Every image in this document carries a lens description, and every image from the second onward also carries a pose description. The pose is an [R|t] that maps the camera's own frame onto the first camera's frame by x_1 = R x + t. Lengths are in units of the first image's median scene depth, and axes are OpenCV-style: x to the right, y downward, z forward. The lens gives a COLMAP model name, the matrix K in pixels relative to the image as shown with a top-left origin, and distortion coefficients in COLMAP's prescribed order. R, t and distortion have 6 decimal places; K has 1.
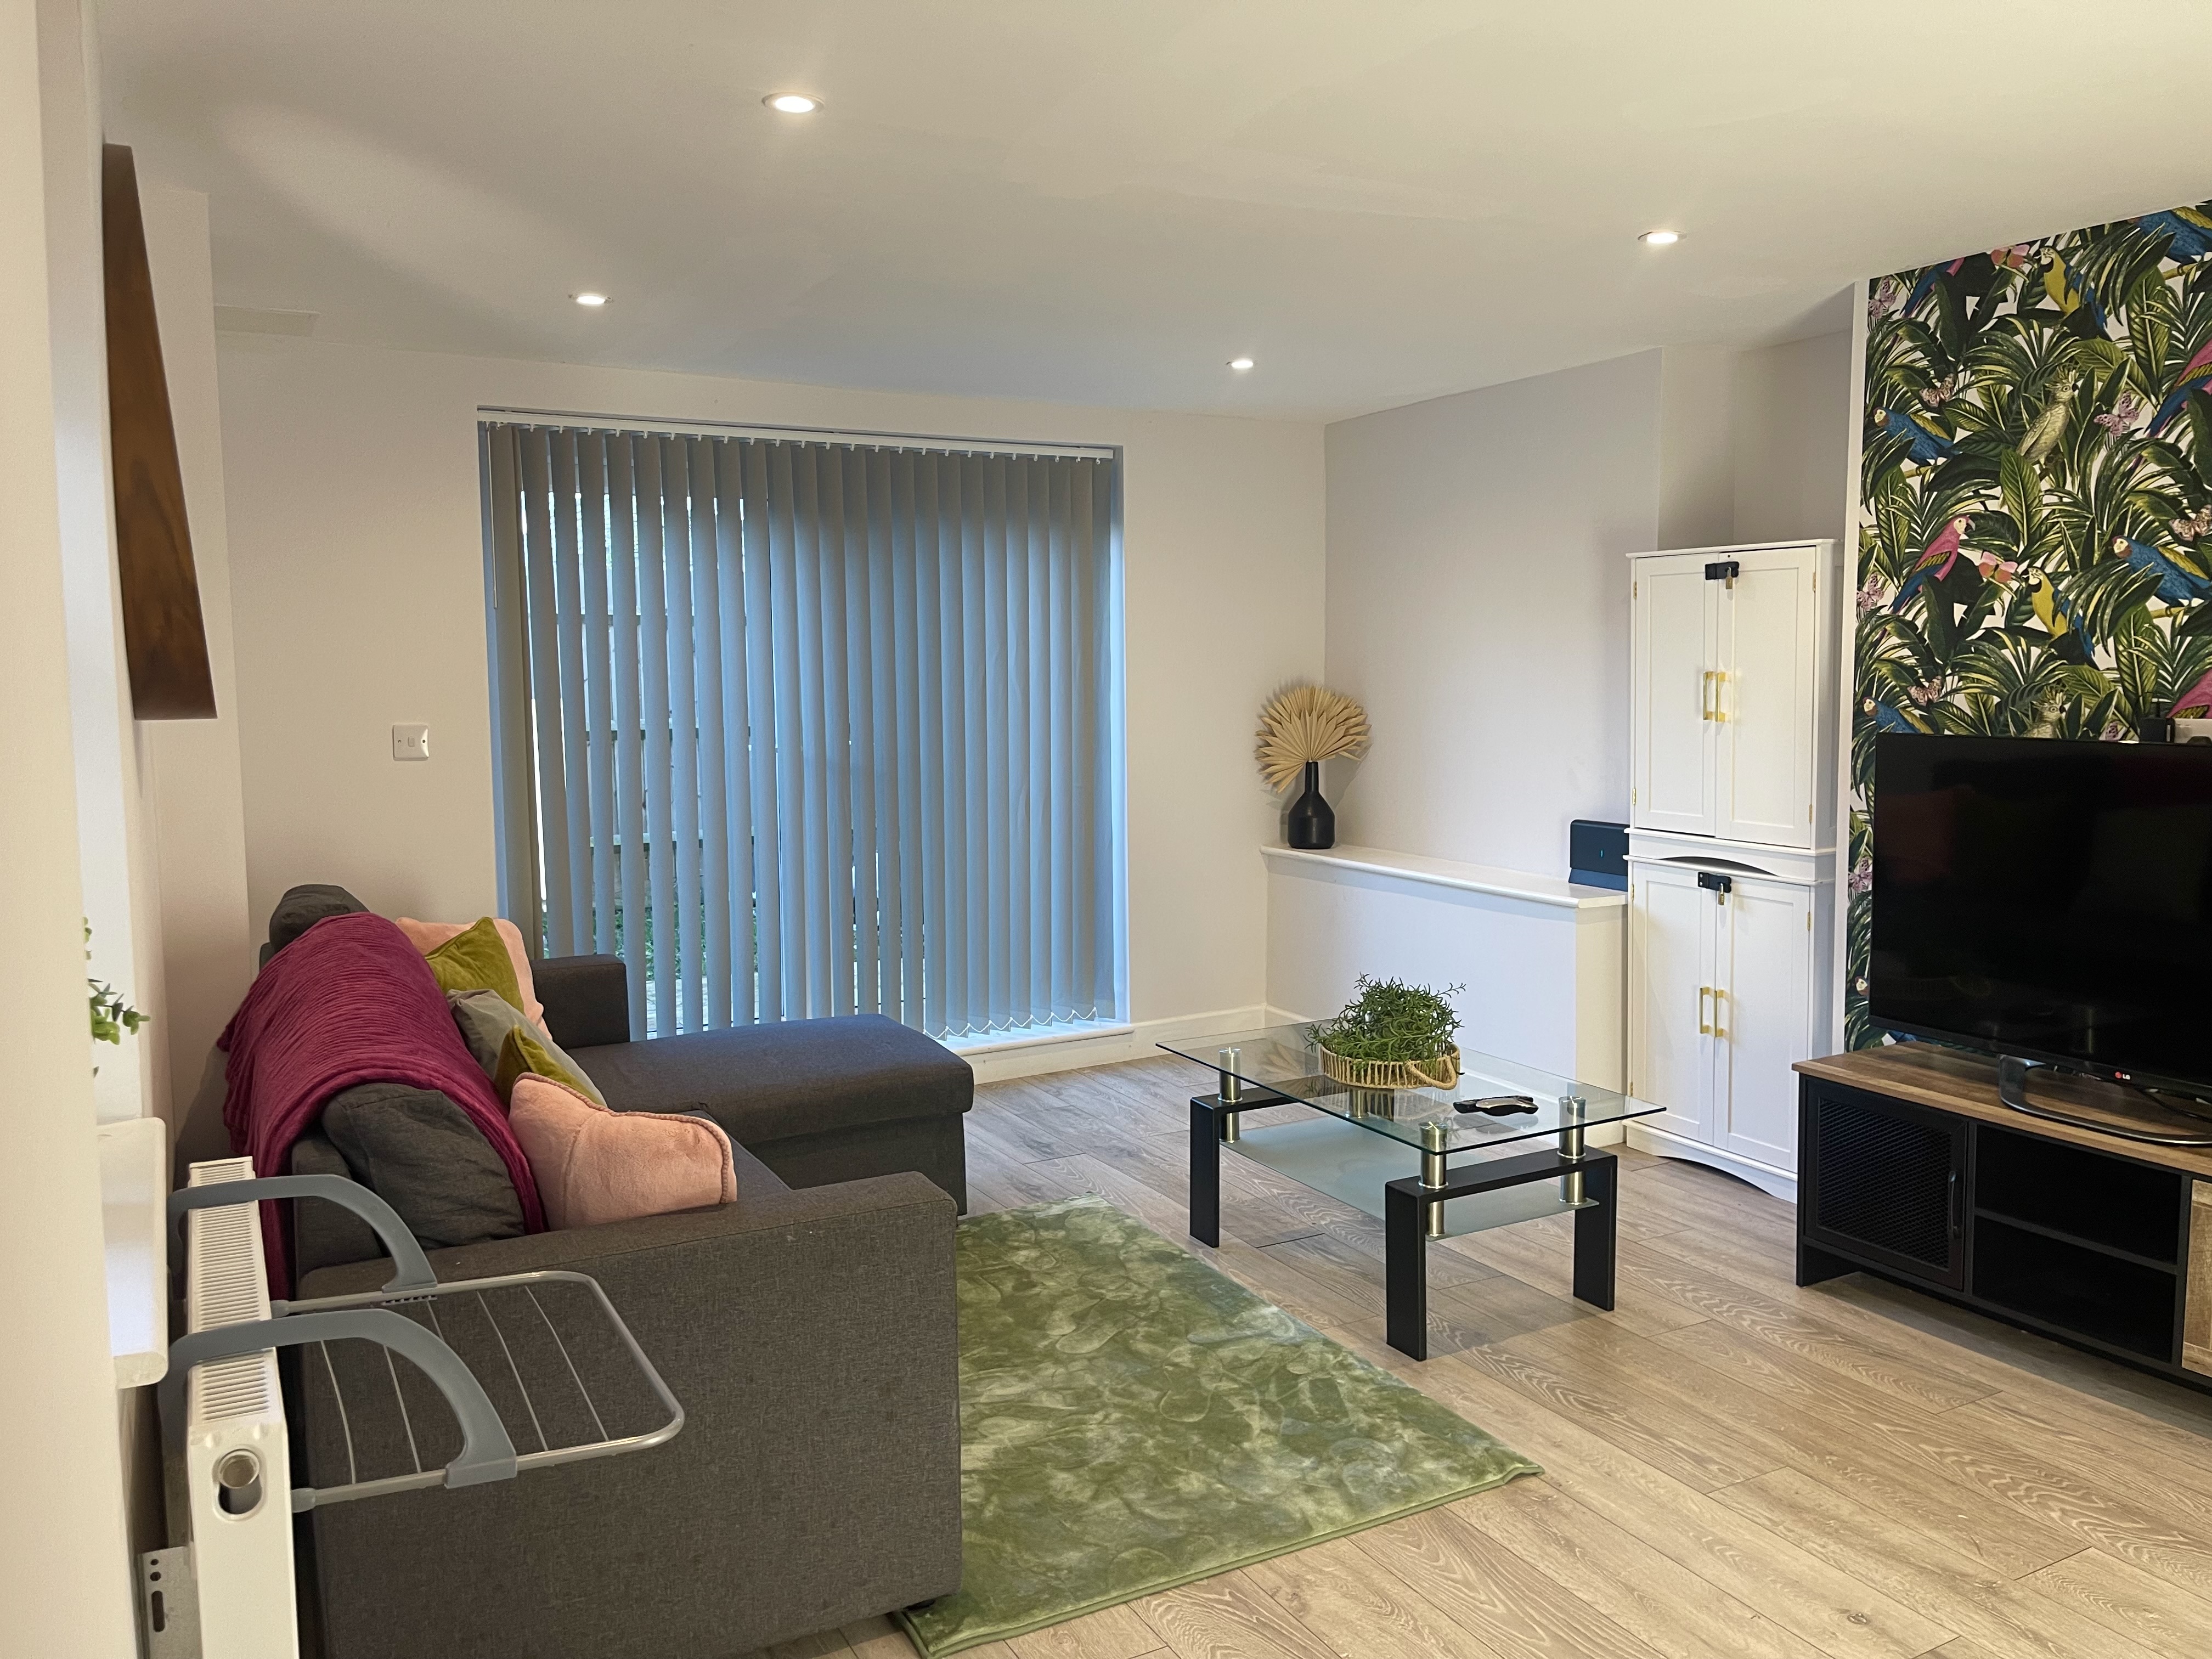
lens RADIAL K [[1677.3, 0, 1094.2], [0, 1677.3, 821.5], [0, 0, 1]] dist [0.056097, -0.070181]
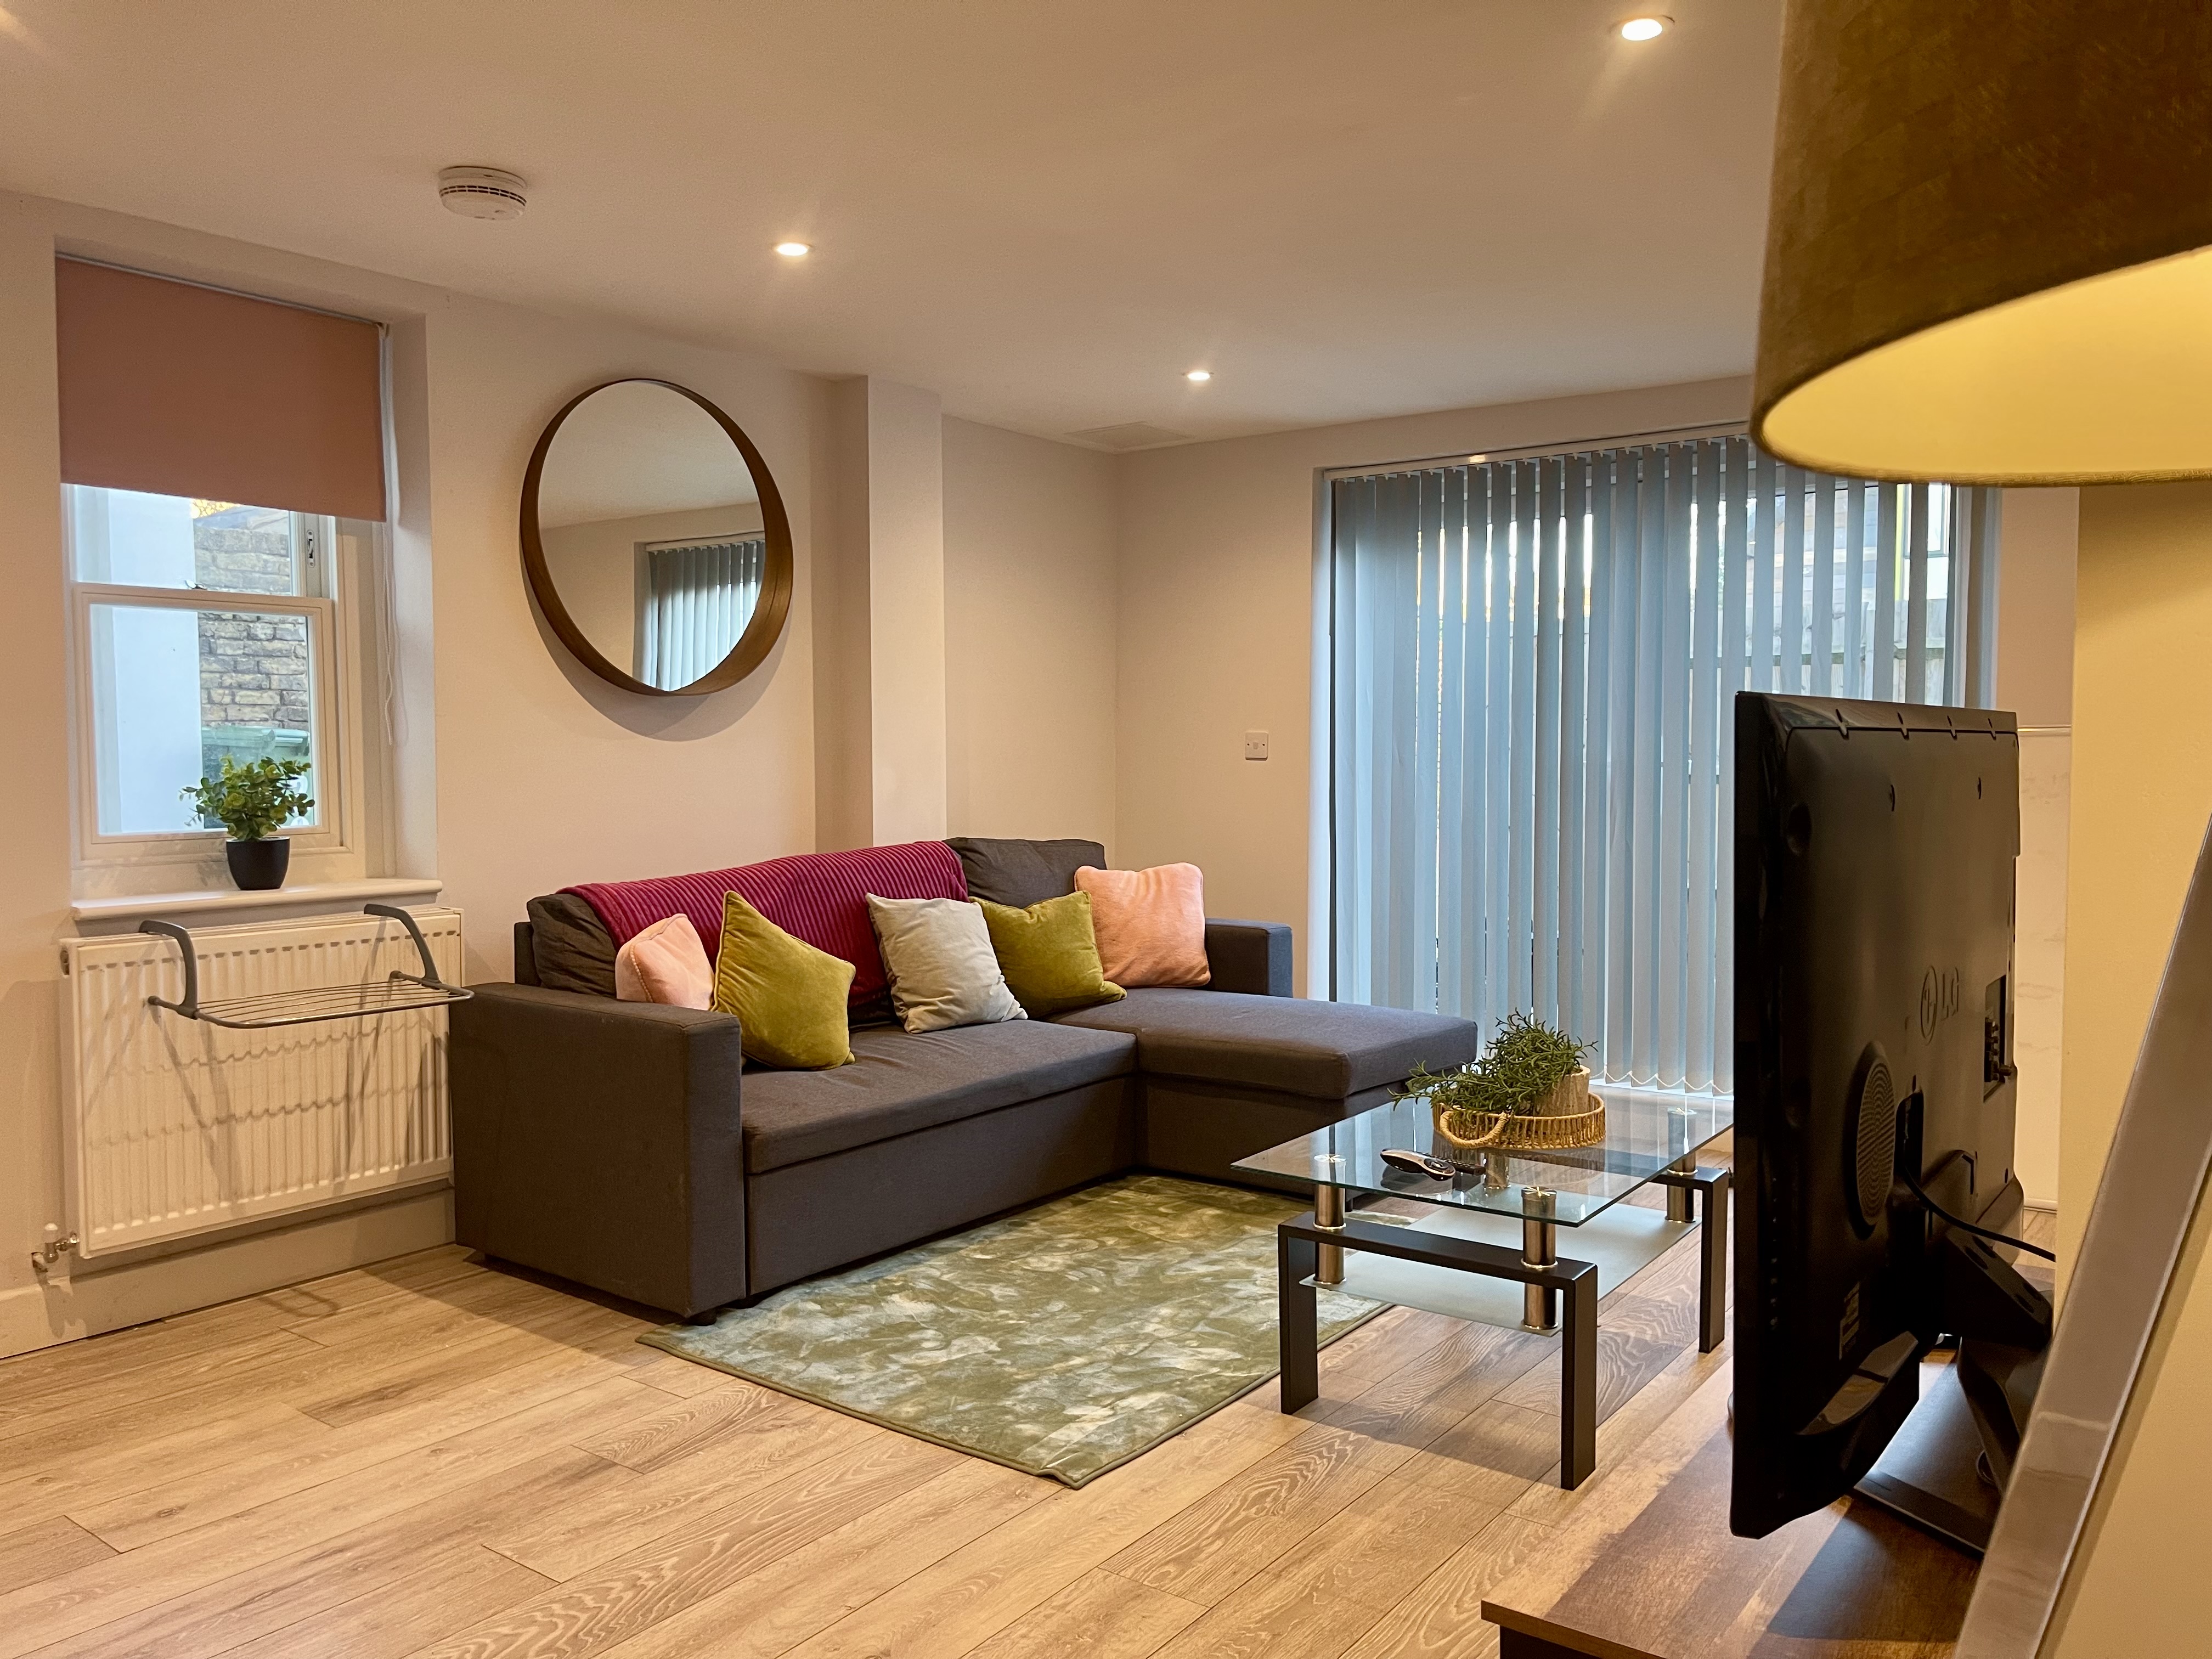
lens RADIAL K [[1677.3, 0, 1089.7], [0, 1677.3, 816.8], [0, 0, 1]] dist [0.056097, -0.070181]
pose [[0.413467, 0.046380, -0.909337, 0.882443], [-0.086586, 0.996179, 0.011440, 0.006060], [0.906393, 0.074006, 0.415903, 0.481634]]
